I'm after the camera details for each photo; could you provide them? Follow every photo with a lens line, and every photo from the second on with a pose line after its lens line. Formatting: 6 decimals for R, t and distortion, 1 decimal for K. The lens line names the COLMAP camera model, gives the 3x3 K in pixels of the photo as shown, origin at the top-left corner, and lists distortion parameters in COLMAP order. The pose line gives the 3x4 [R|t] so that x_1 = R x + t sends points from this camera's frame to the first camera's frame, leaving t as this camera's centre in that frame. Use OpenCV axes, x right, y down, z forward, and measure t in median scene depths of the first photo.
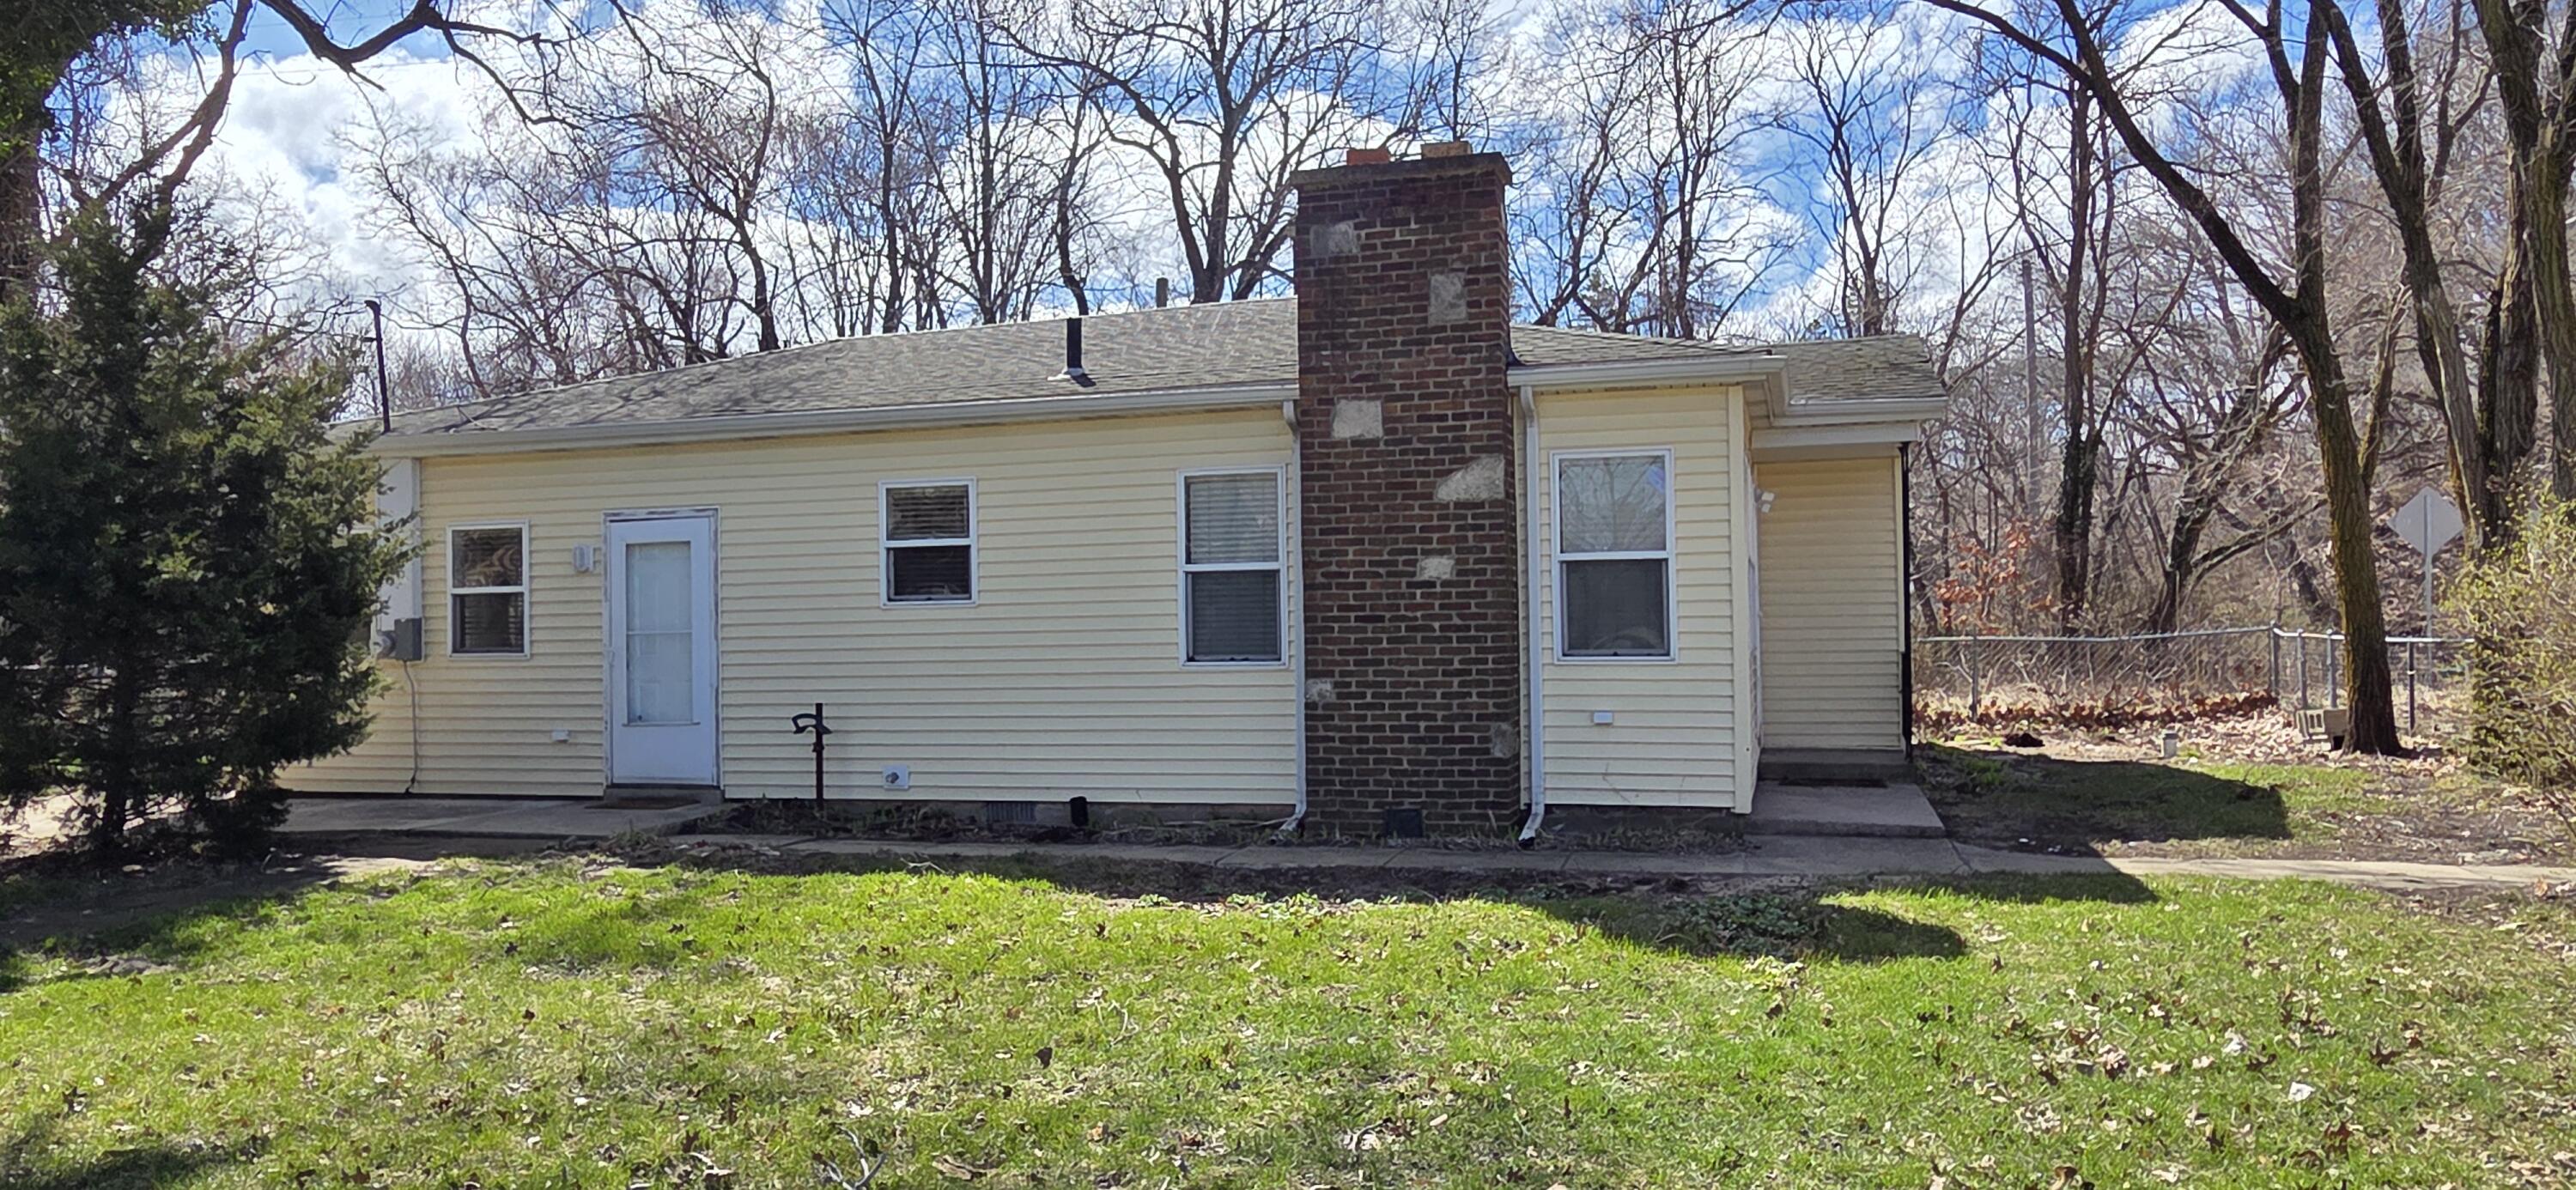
lens RADIAL K [[1775.3, 0, 1260.5], [0, 1775.3, 603.3], [0, 0, 1]] dist [-0.014041, 0.029628]
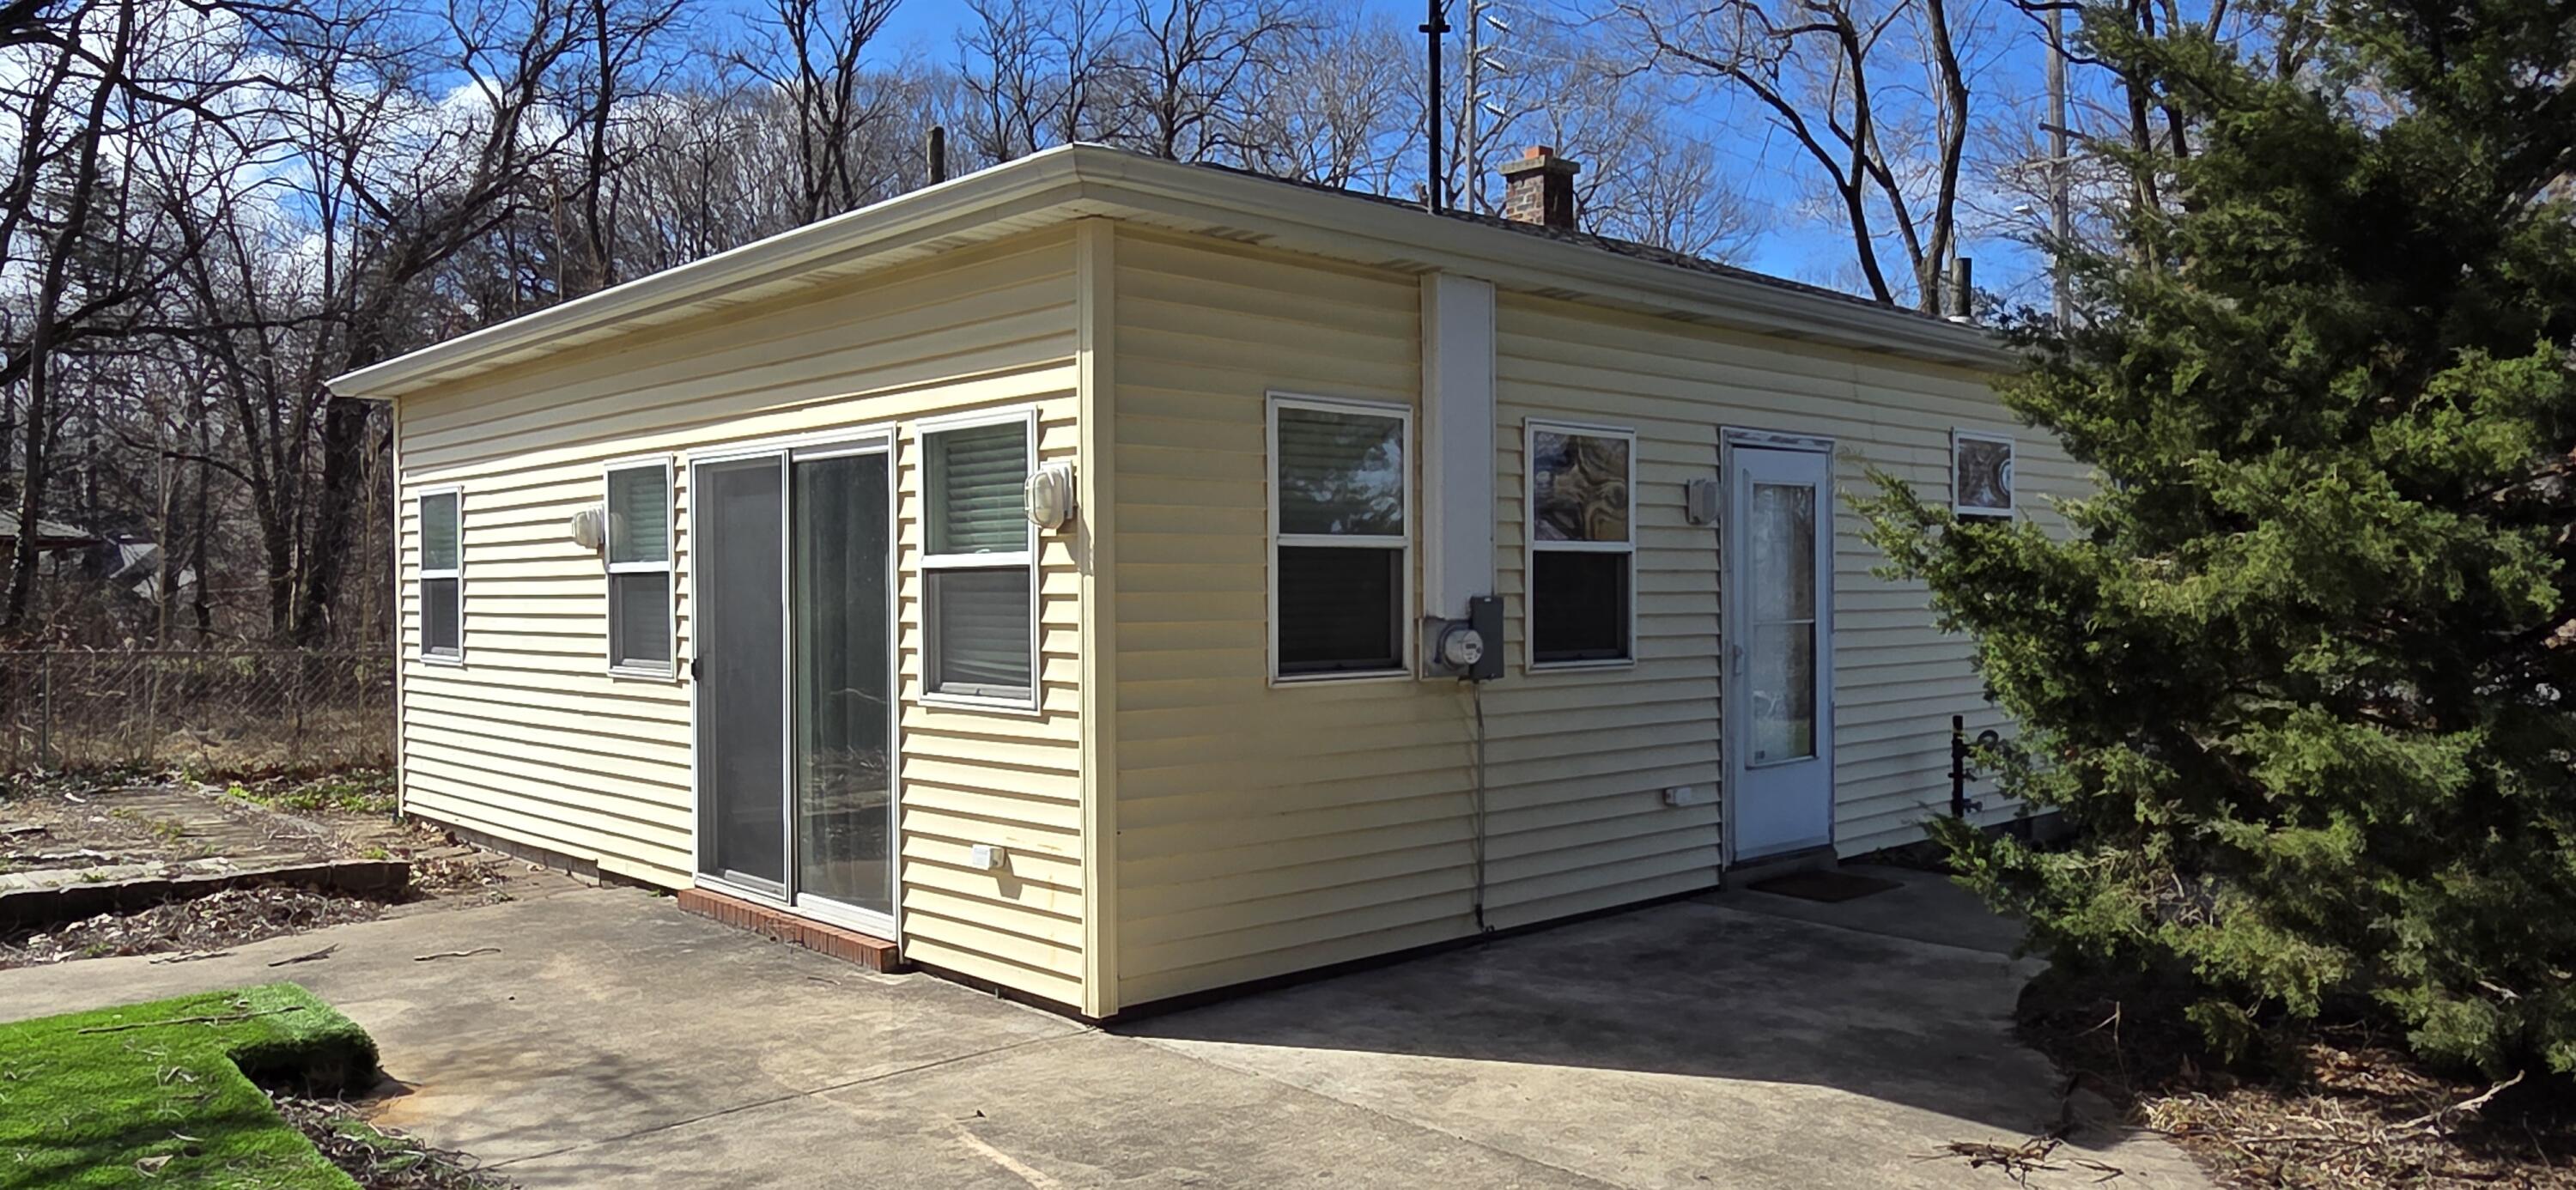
lens RADIAL K [[1775.3, 0, 1276.4], [0, 1775.3, 613.1], [0, 0, 1]] dist [-0.014041, 0.029628]
pose [[0.484702, 0.014111, 0.874565, -1.099766], [0.006791, 0.999779, -0.019896, 0.027304], [-0.874653, 0.015583, 0.484499, 0.925897]]
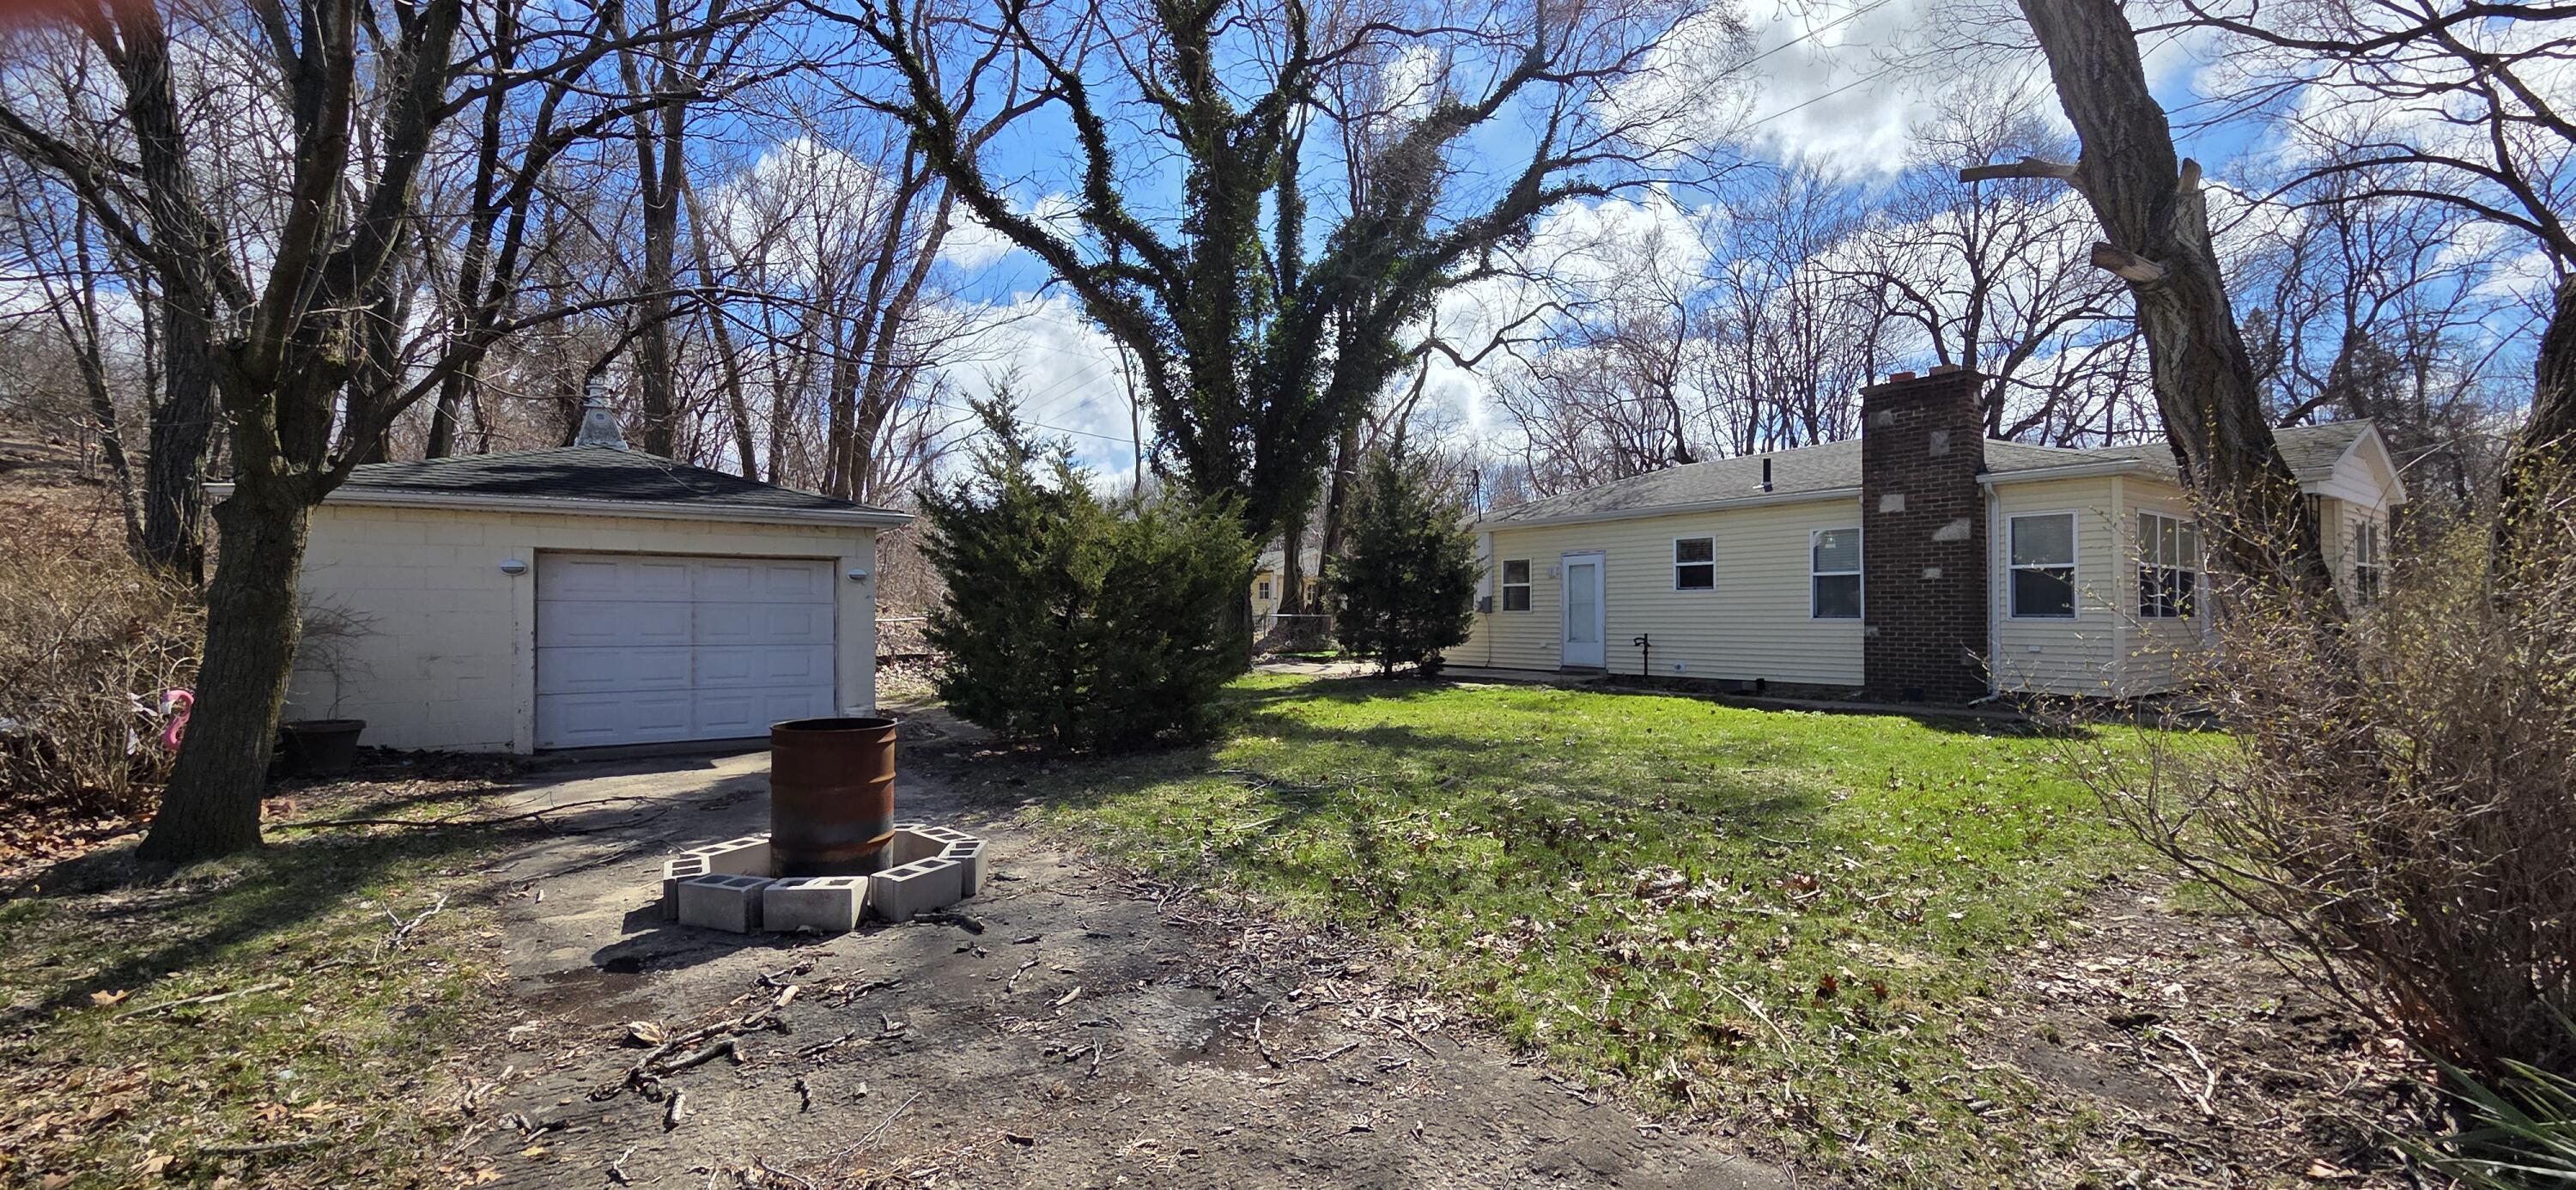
lens RADIAL K [[1061.5, 0, 1292.3], [0, 1061.5, 599.8], [0, 0, 1]] dist [0.000260, 0.000207]
pose [[0.795568, 0.006929, -0.605825, 0.233610], [-0.004115, 0.999973, 0.006033, 0.005879], [0.605851, -0.002307, 0.795575, -0.401613]]
